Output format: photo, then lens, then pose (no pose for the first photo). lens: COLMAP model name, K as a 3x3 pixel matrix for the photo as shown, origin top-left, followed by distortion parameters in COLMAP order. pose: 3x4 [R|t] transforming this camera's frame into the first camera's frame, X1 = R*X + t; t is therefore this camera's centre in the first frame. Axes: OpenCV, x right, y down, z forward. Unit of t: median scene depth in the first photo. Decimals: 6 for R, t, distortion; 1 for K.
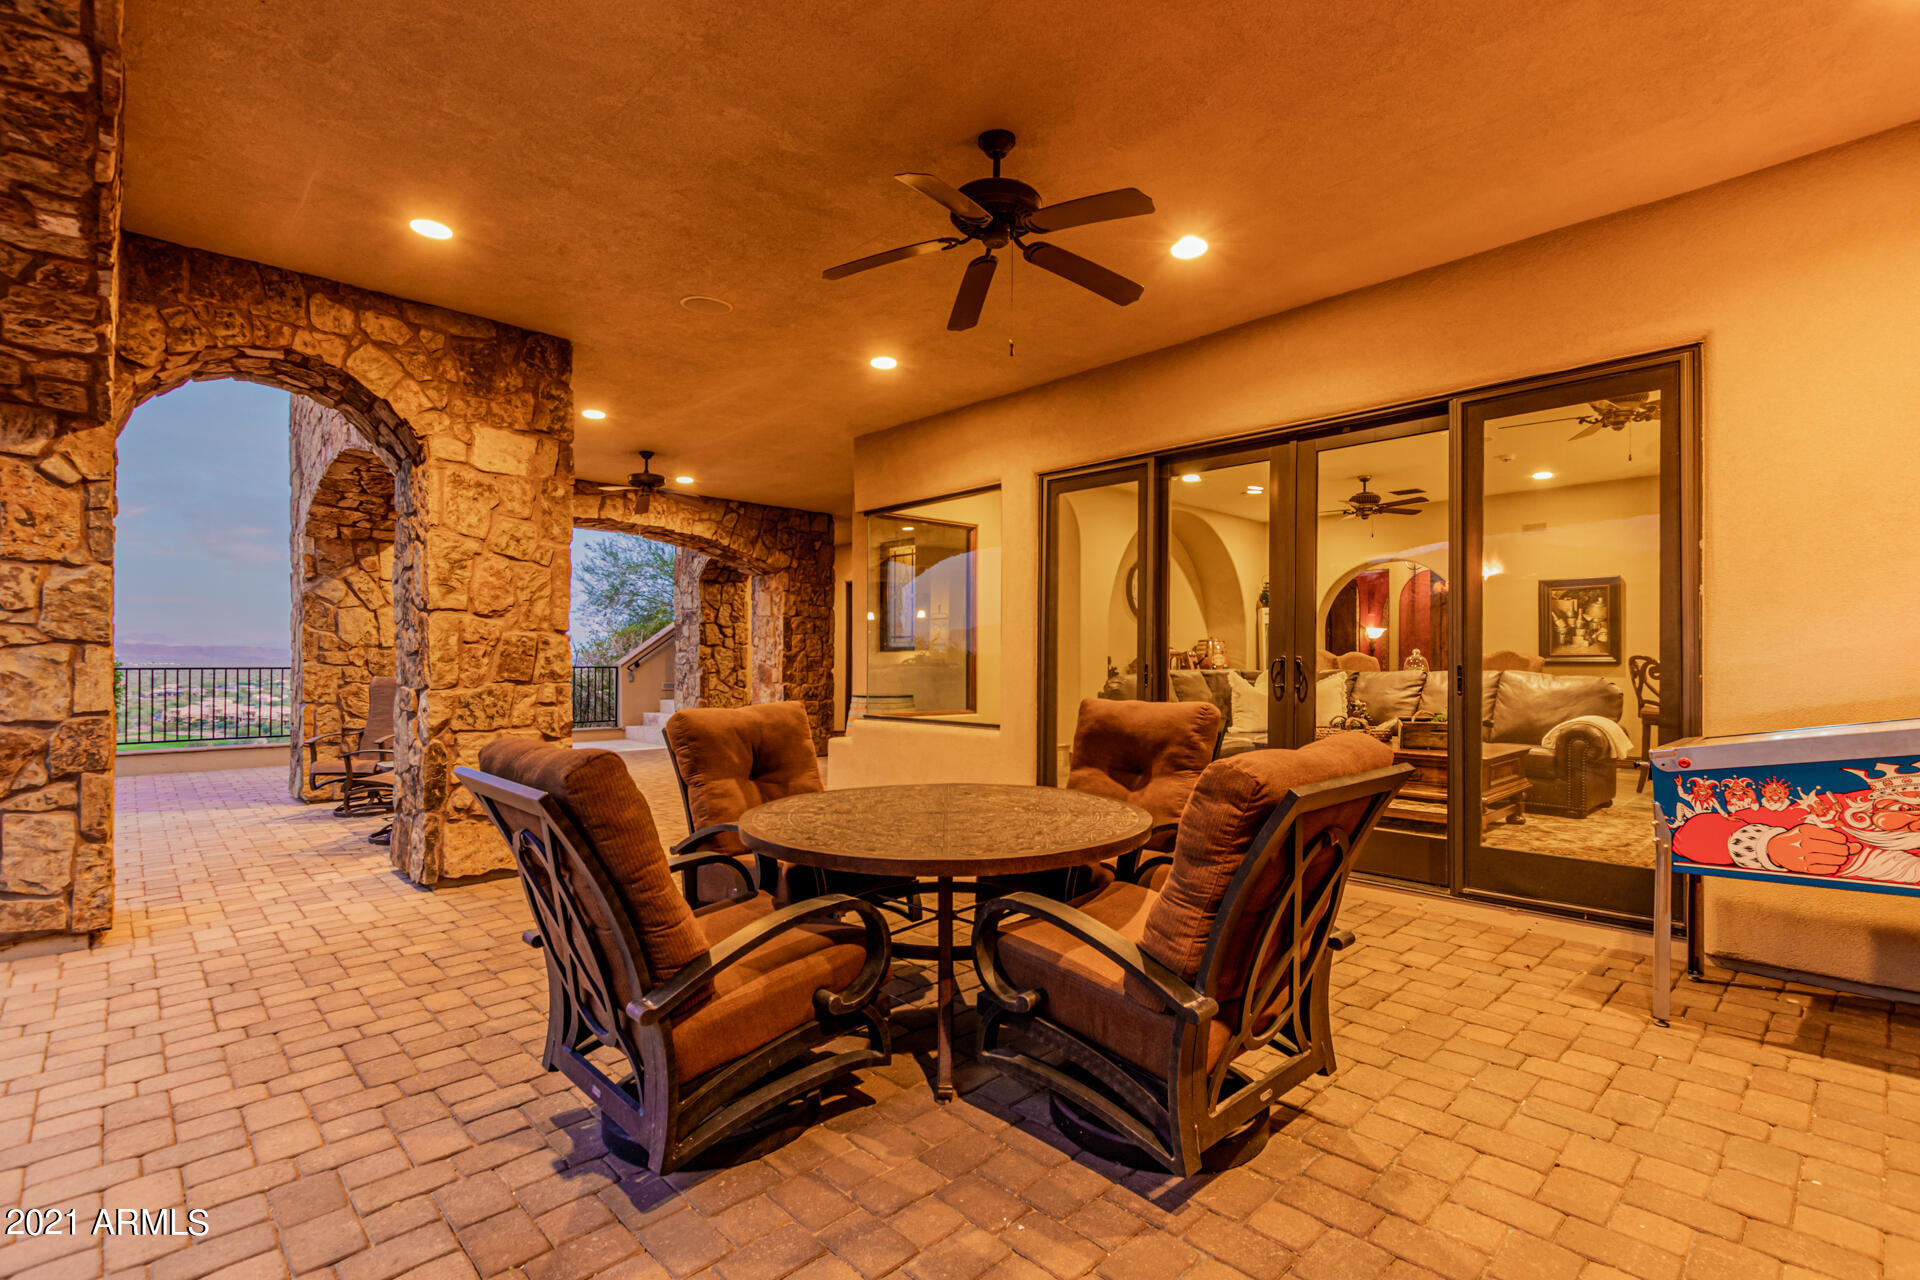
lens RADIAL K [[888.8, 0, 951.6], [0, 888.8, 643.2], [0, 0, 1]] dist [0.006634, -0.001373]
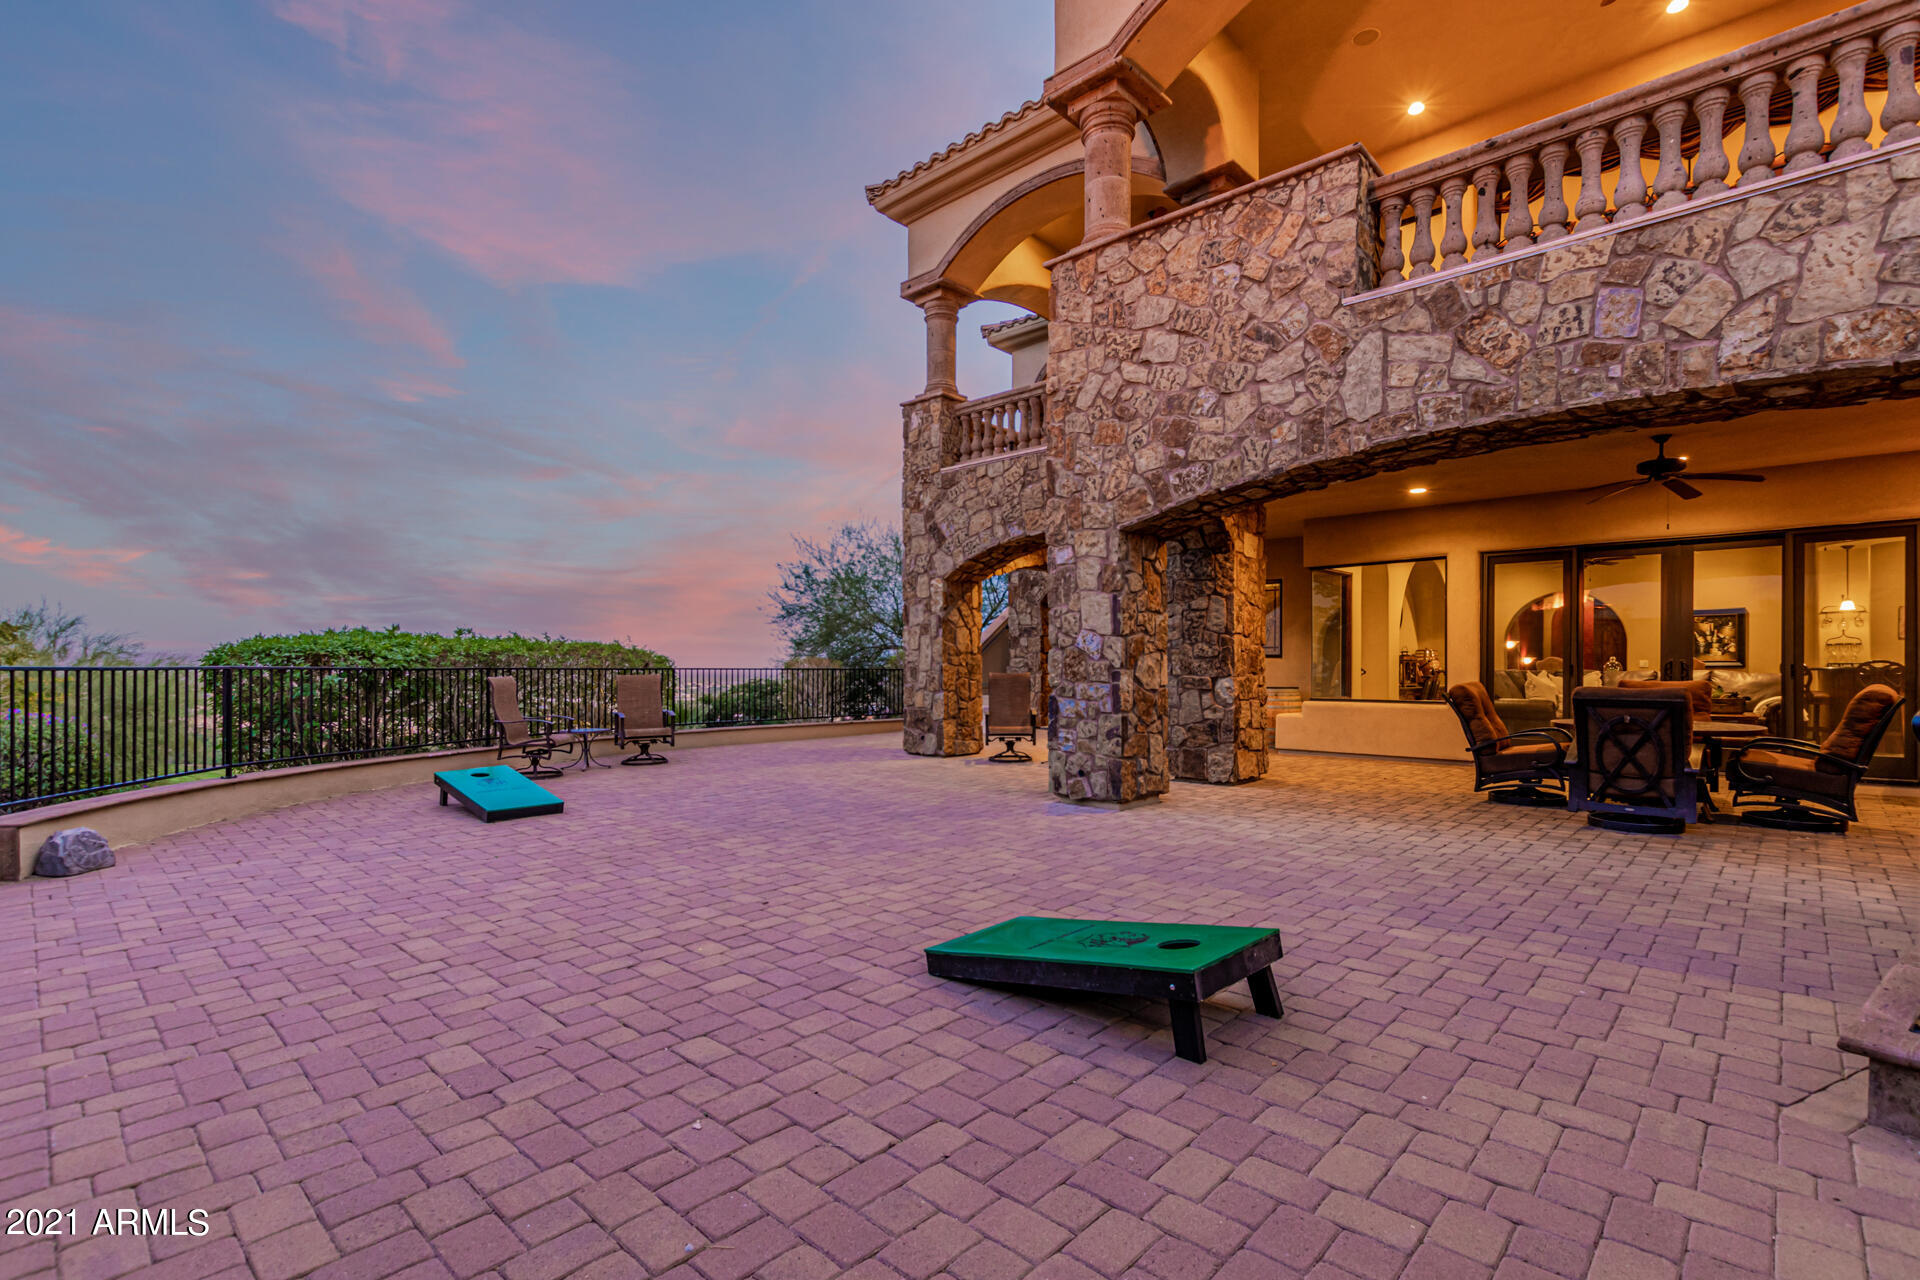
lens RADIAL K [[888.4, 0, 952.6], [0, 888.4, 672.6], [0, 0, 1]] dist [0.003152, -0.000716]
pose [[0.998231, 0.000677, 0.059447, -0.660945], [-0.002089, 0.999717, 0.023694, 0.000436], [-0.059414, -0.023776, 0.997950, -0.413915]]
